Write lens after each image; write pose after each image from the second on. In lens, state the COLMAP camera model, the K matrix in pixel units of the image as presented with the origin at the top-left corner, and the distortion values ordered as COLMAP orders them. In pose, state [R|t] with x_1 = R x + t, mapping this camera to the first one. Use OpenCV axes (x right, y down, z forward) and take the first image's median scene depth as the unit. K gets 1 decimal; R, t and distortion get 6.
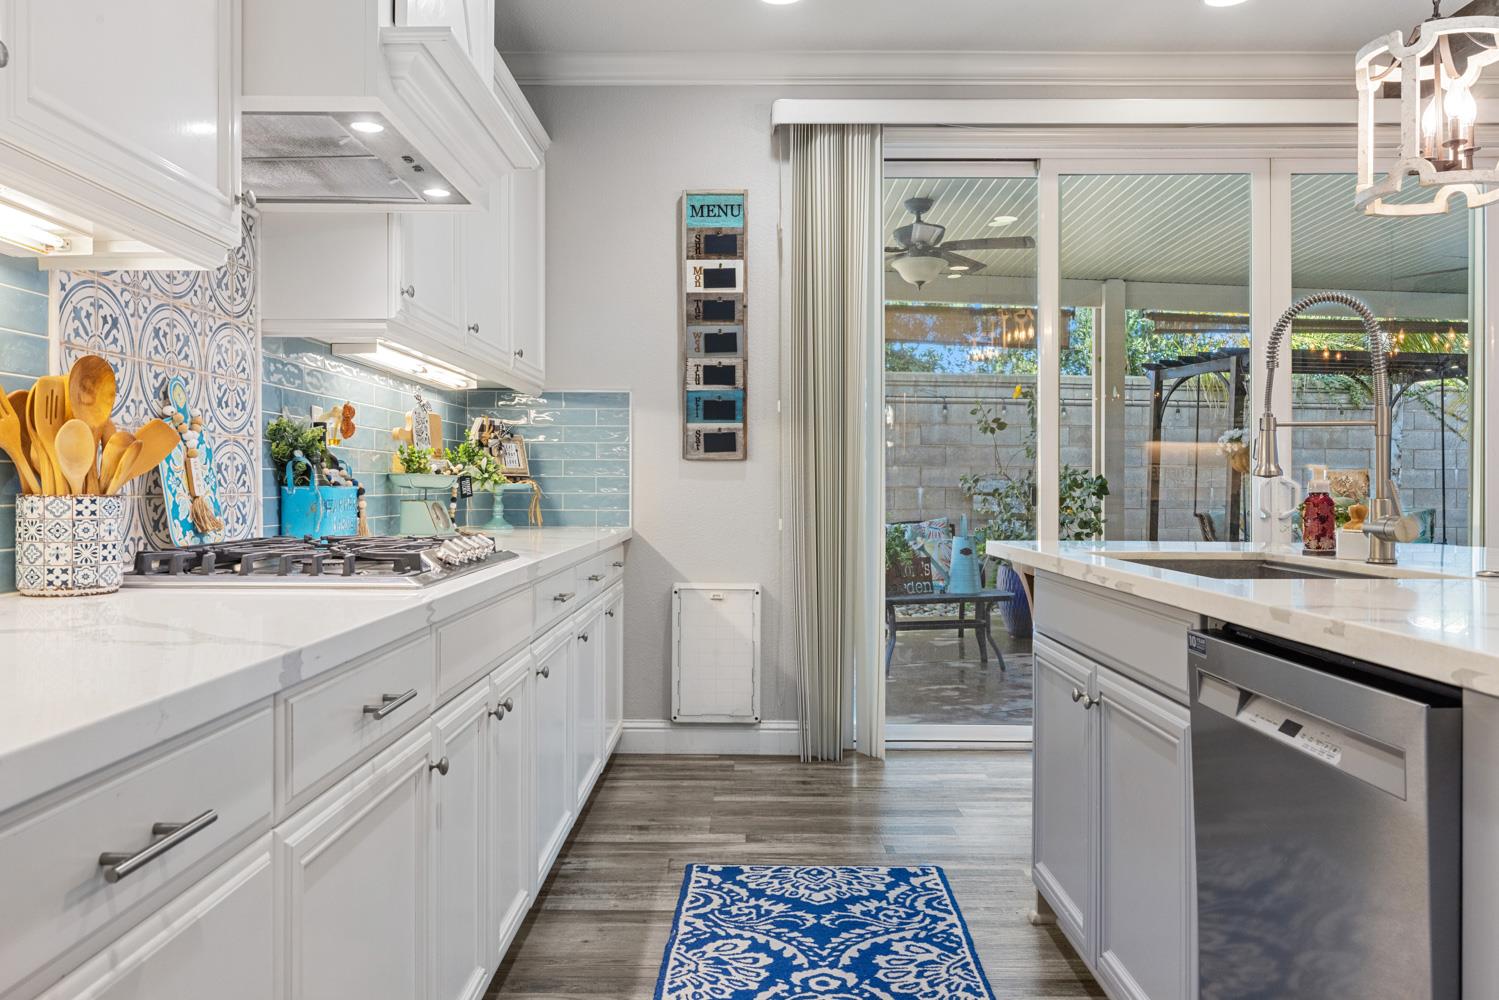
lens RADIAL K [[1117.1, 0, 749.5], [0, 1117.1, 494.0], [0, 0, 1]] dist [-0.002914, 0.003972]
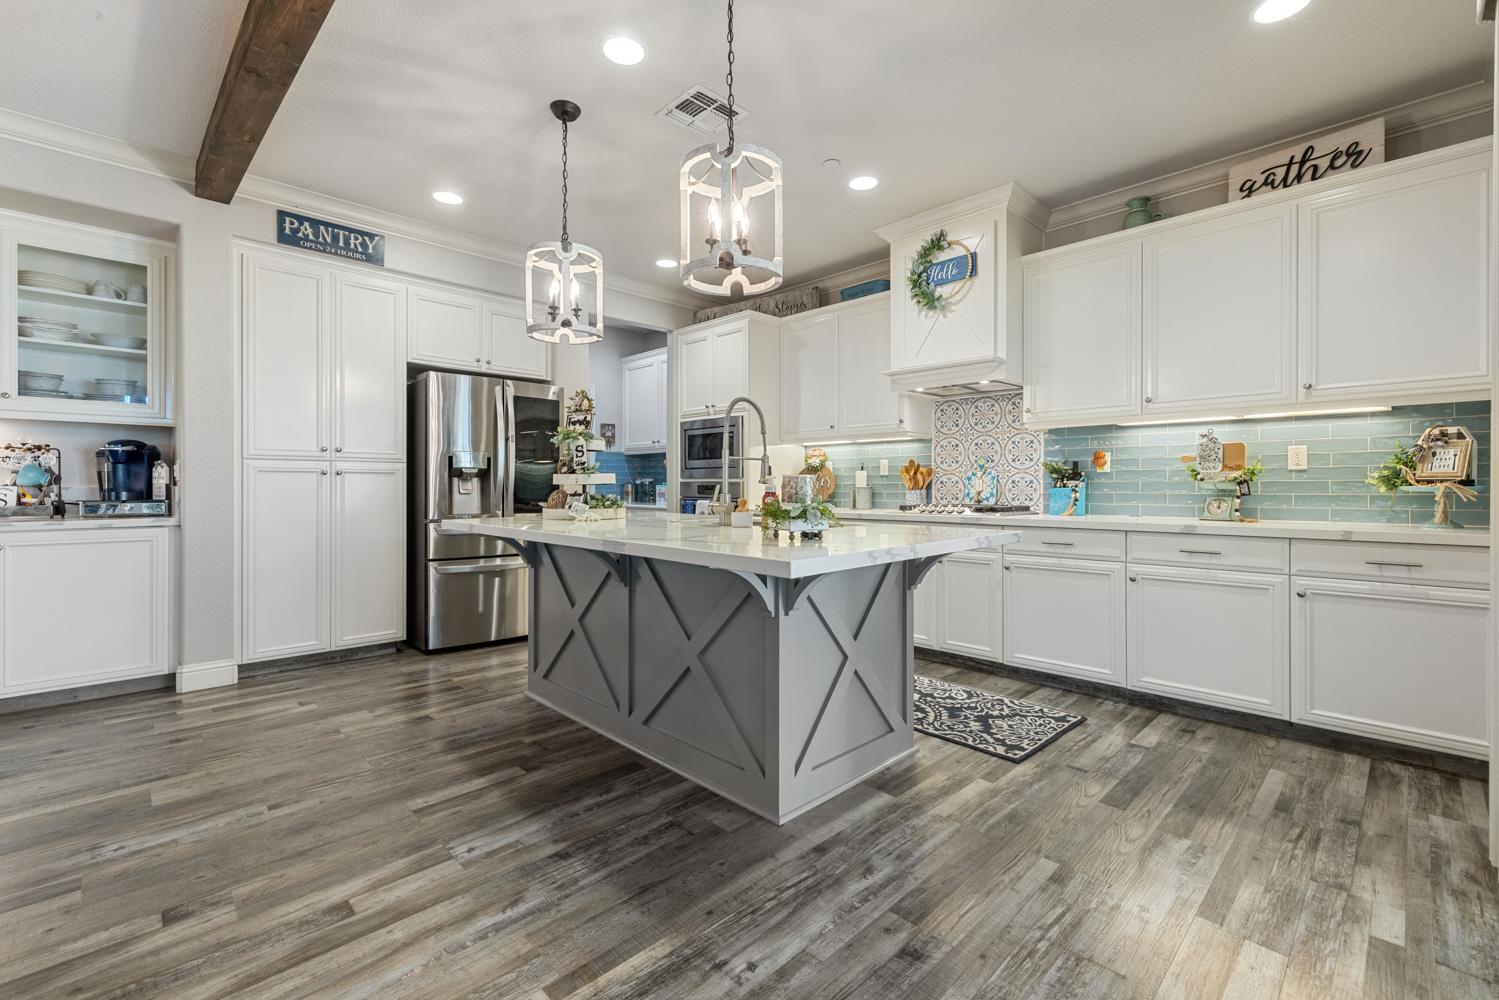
lens RADIAL K [[646.8, 0, 741.7], [0, 646.8, 484.8], [0, 0, 1]] dist [0.002343, 0.000222]
pose [[-0.717230, -0.003259, -0.696829, 0.886976], [-0.006220, 0.999979, 0.001725, -0.009519], [0.696809, 0.005572, -0.717235, 1.206730]]
